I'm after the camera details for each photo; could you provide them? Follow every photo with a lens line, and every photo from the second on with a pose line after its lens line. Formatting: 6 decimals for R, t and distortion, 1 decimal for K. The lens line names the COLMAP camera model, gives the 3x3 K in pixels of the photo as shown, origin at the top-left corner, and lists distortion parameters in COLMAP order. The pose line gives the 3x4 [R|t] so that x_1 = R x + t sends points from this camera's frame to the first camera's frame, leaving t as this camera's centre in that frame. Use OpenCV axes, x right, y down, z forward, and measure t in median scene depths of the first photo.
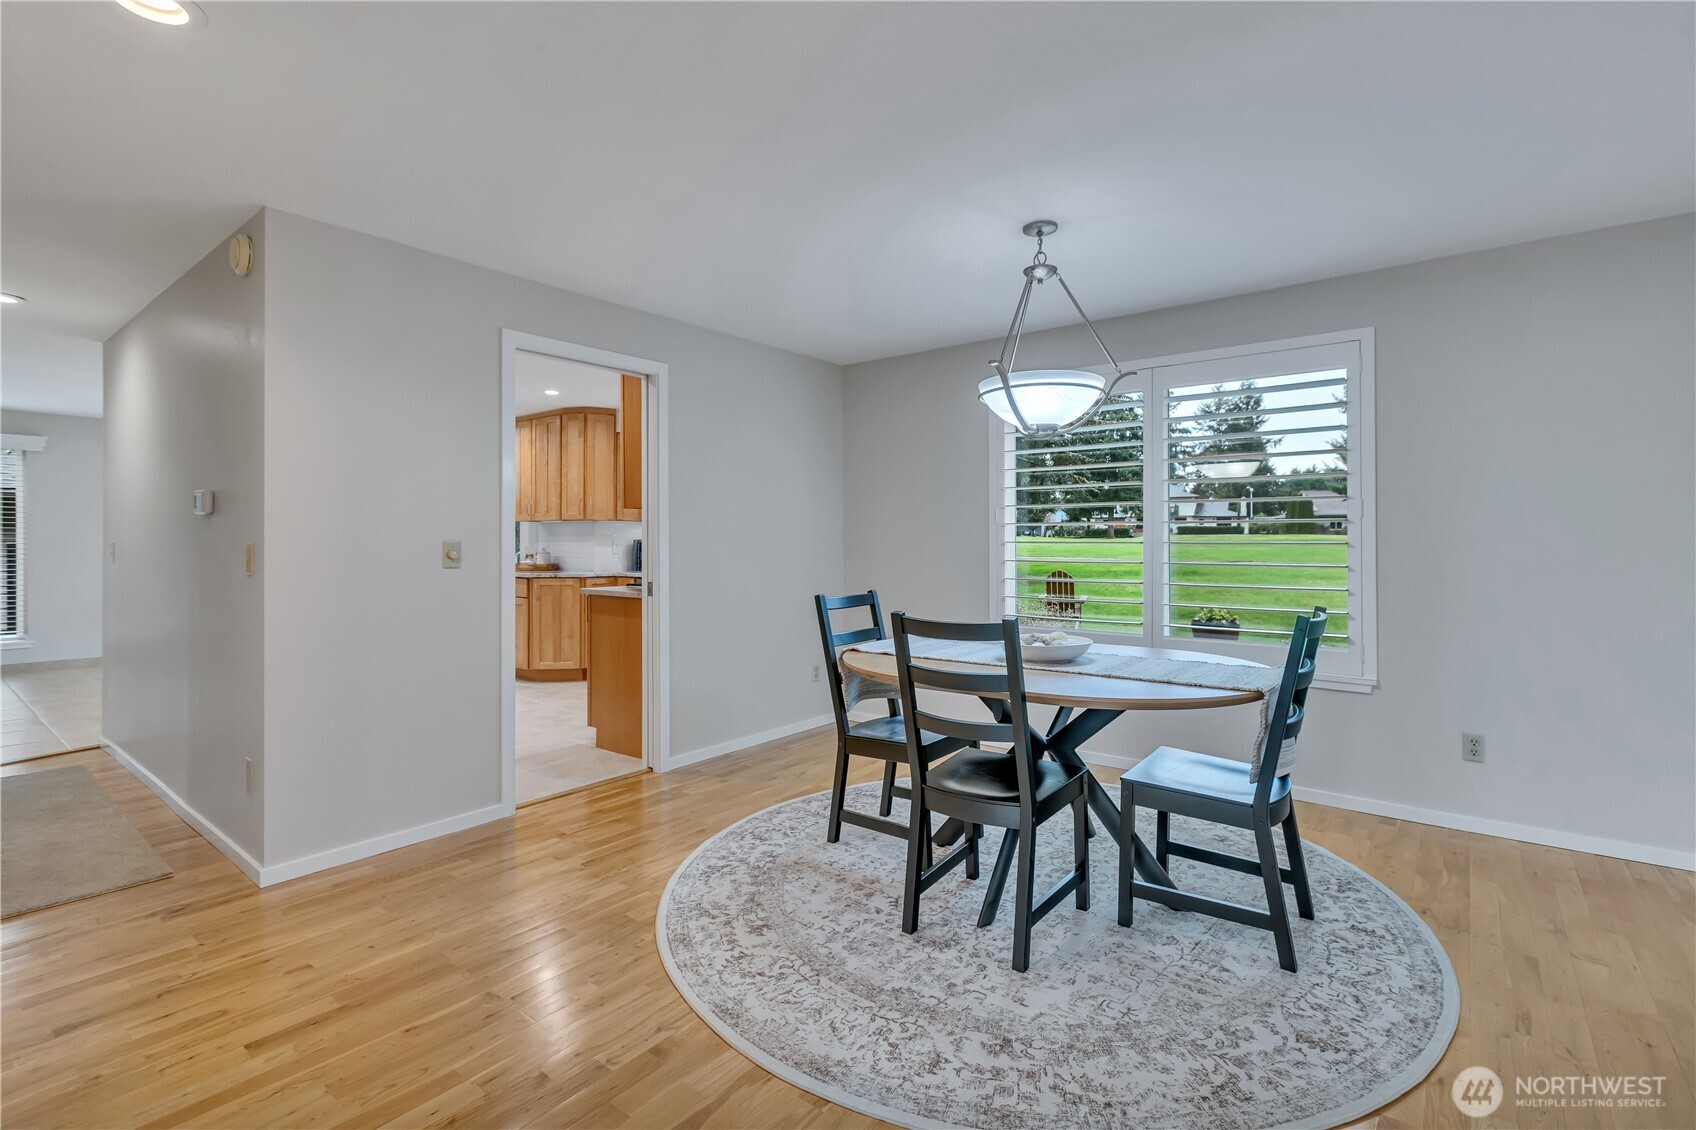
lens RADIAL K [[775.3, 0, 858.1], [0, 775.3, 547.5], [0, 0, 1]] dist [-0.002755, -0.000277]
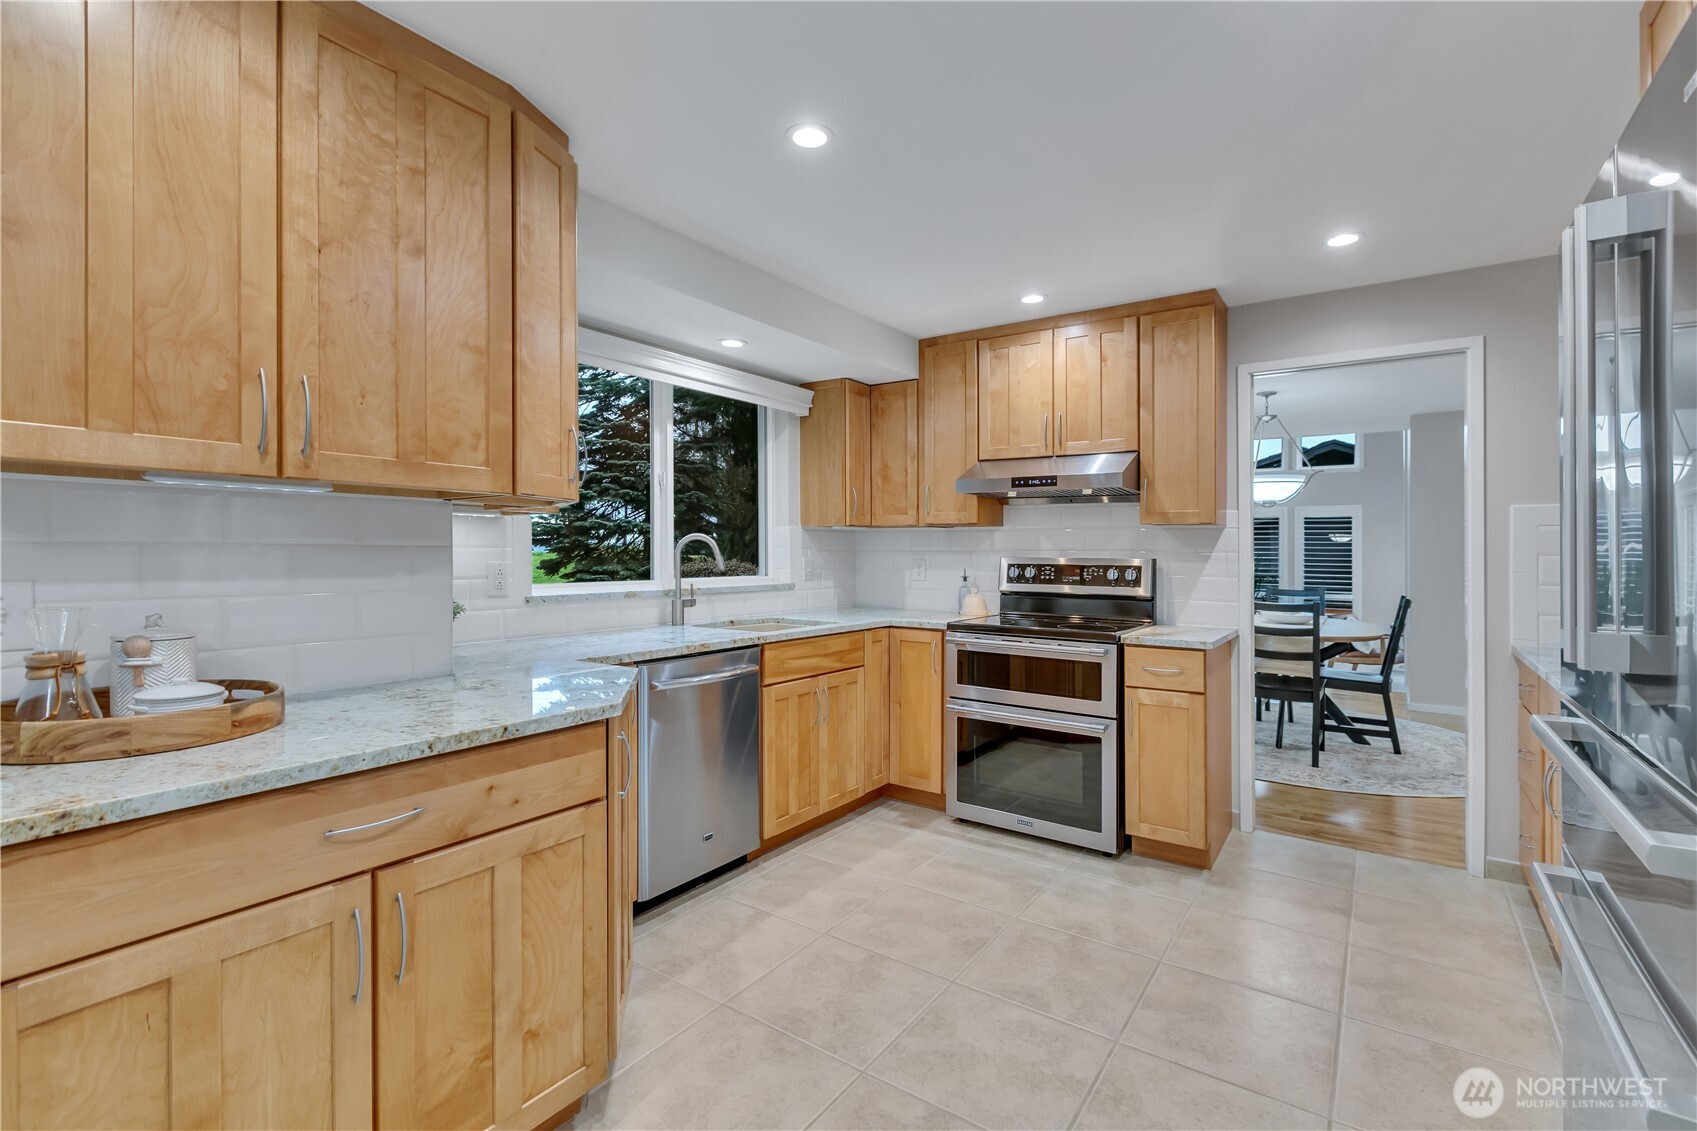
lens RADIAL K [[772.9, 0, 853.8], [0, 772.9, 548.2], [0, 0, 1]] dist [0.003435, 0.000916]
pose [[-0.055937, 0.002193, 0.998432, -0.630402], [0.001814, 0.999996, -0.002094, -0.015636], [-0.998433, 0.001694, -0.055941, 0.856482]]
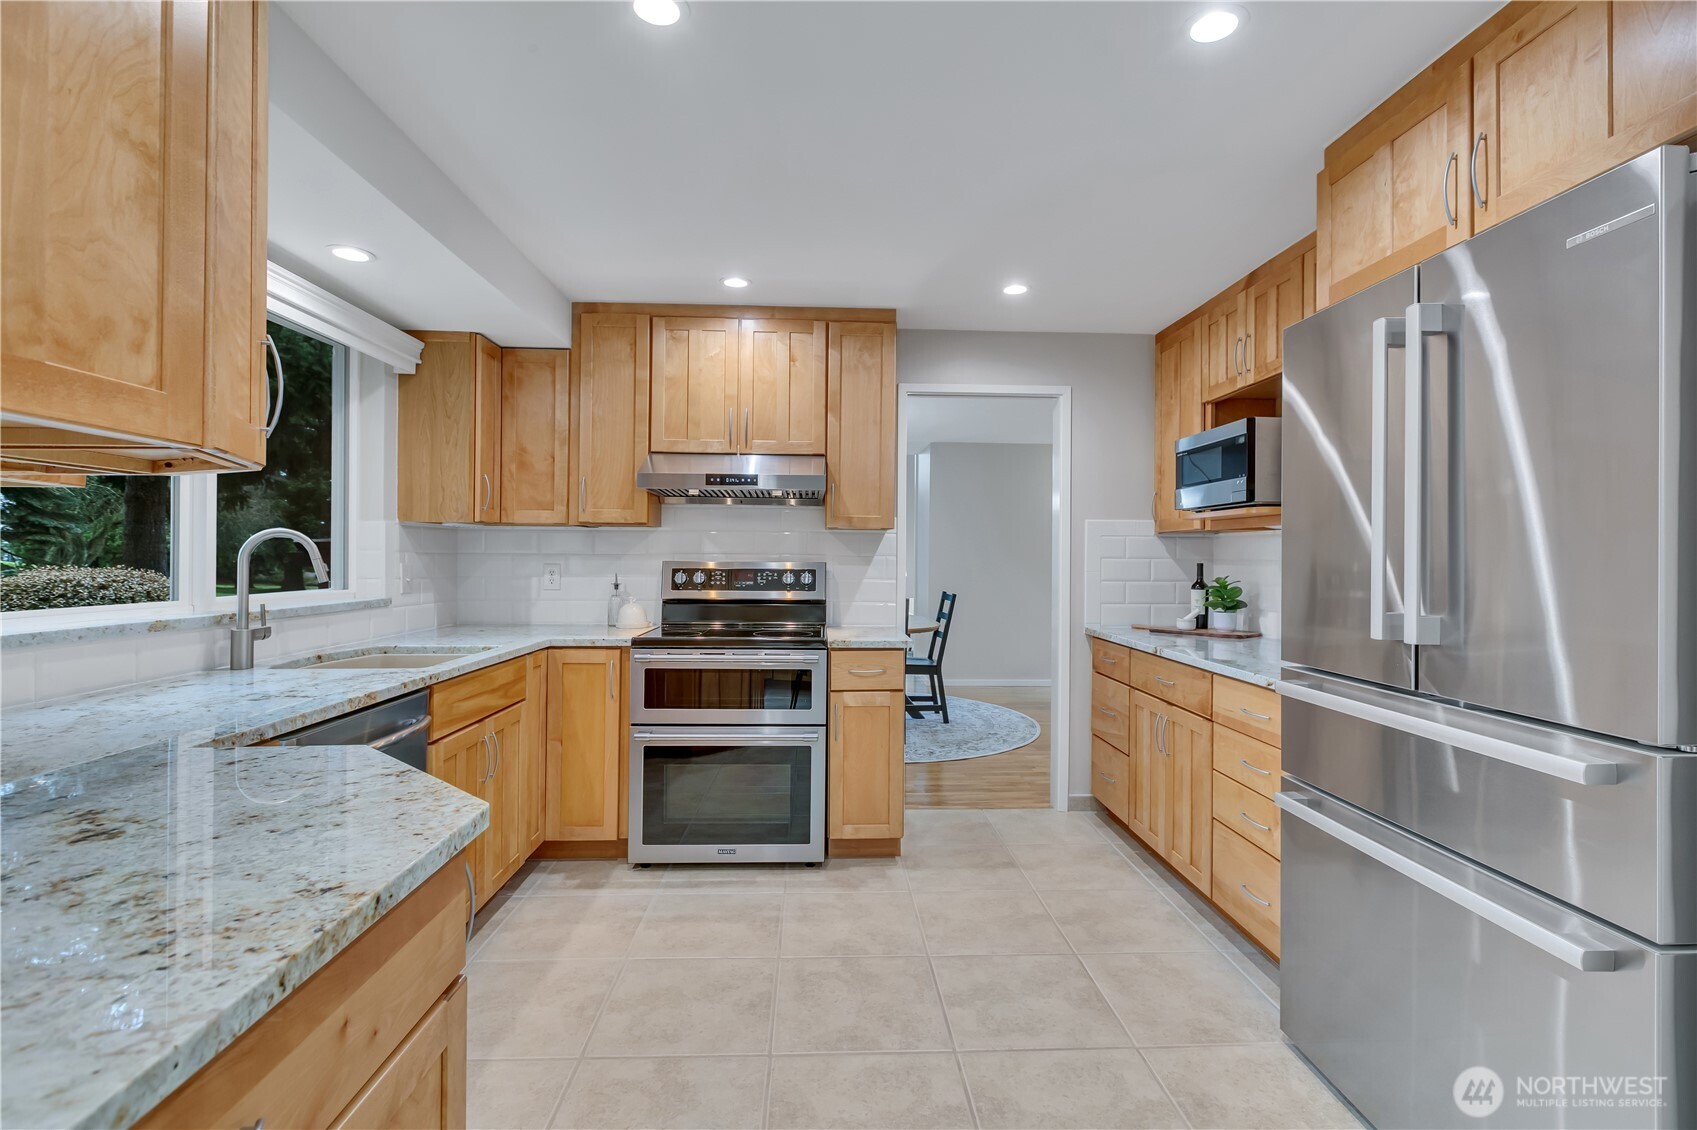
lens RADIAL K [[784.1, 0, 858.2], [0, 784.1, 547.6], [0, 0, 1]] dist [-0.000799, 0.000086]
pose [[-0.649701, 0.004664, 0.760176, -0.546717], [-0.000390, 0.999979, -0.006468, -0.015925], [-0.760190, -0.004499, -0.649685, 0.955315]]
